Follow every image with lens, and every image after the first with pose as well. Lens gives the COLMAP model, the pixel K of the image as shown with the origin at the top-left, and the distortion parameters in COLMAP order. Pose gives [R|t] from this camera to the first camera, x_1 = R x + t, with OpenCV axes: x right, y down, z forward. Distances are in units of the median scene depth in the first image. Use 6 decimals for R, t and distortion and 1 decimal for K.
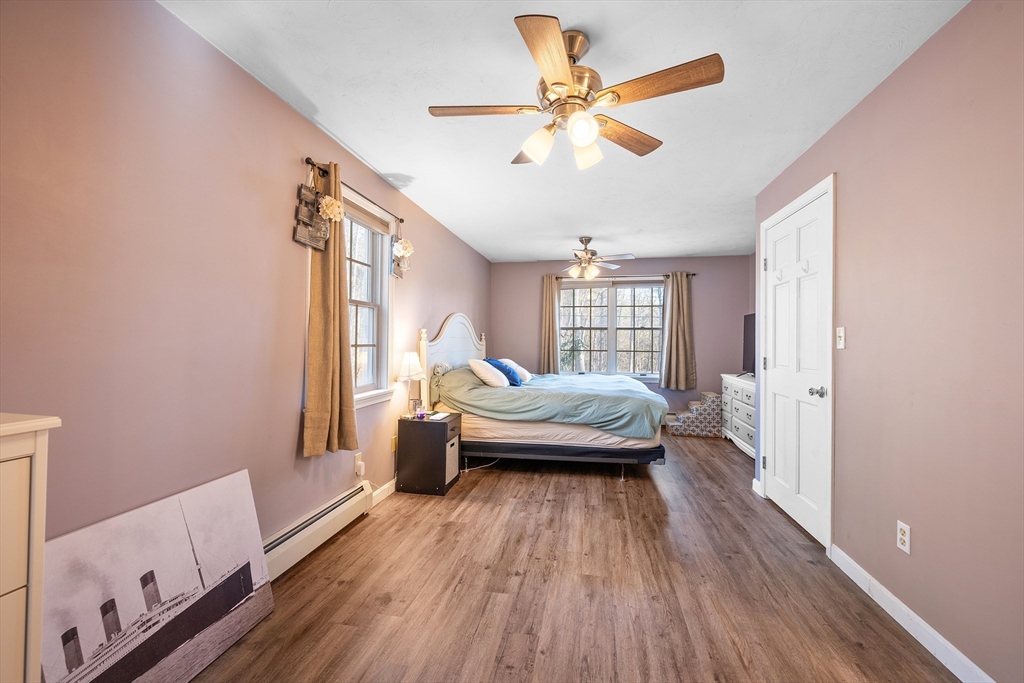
lens RADIAL K [[411.7, 0, 509.5], [0, 411.7, 333.5], [0, 0, 1]] dist [-0.001533, -0.000182]
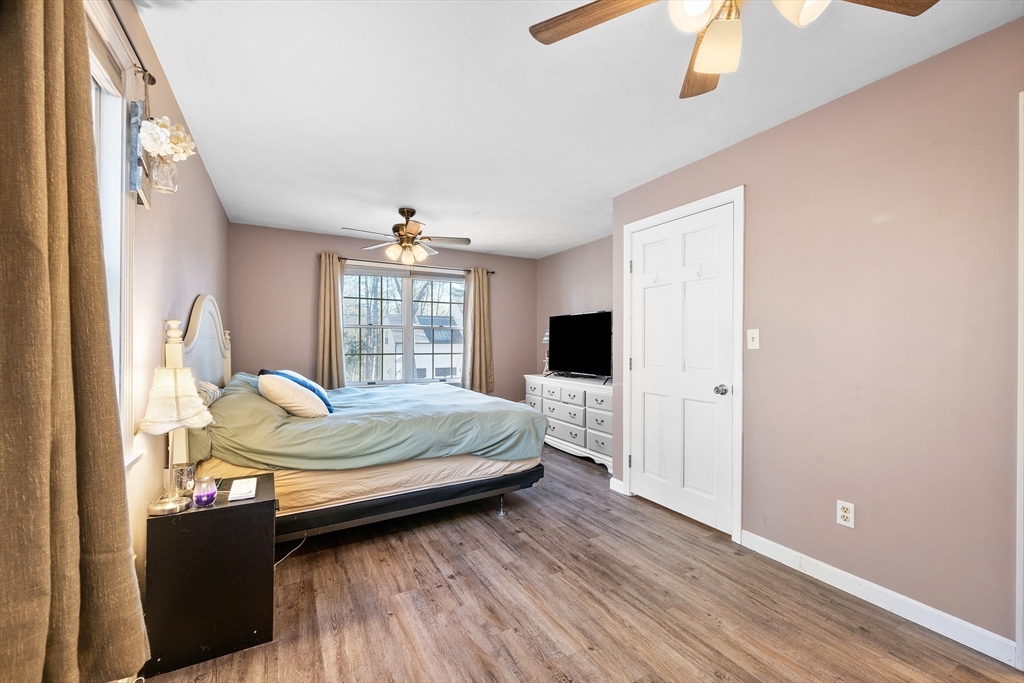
lens RADIAL K [[419.5, 0, 514.6], [0, 419.5, 342.8], [0, 0, 1]] dist [-0.001210, -0.000147]
pose [[0.756172, -0.005099, 0.654353, -0.270855], [-0.008572, 0.999807, 0.017697, 0.004145], [-0.654316, -0.018991, 0.755982, 0.401231]]
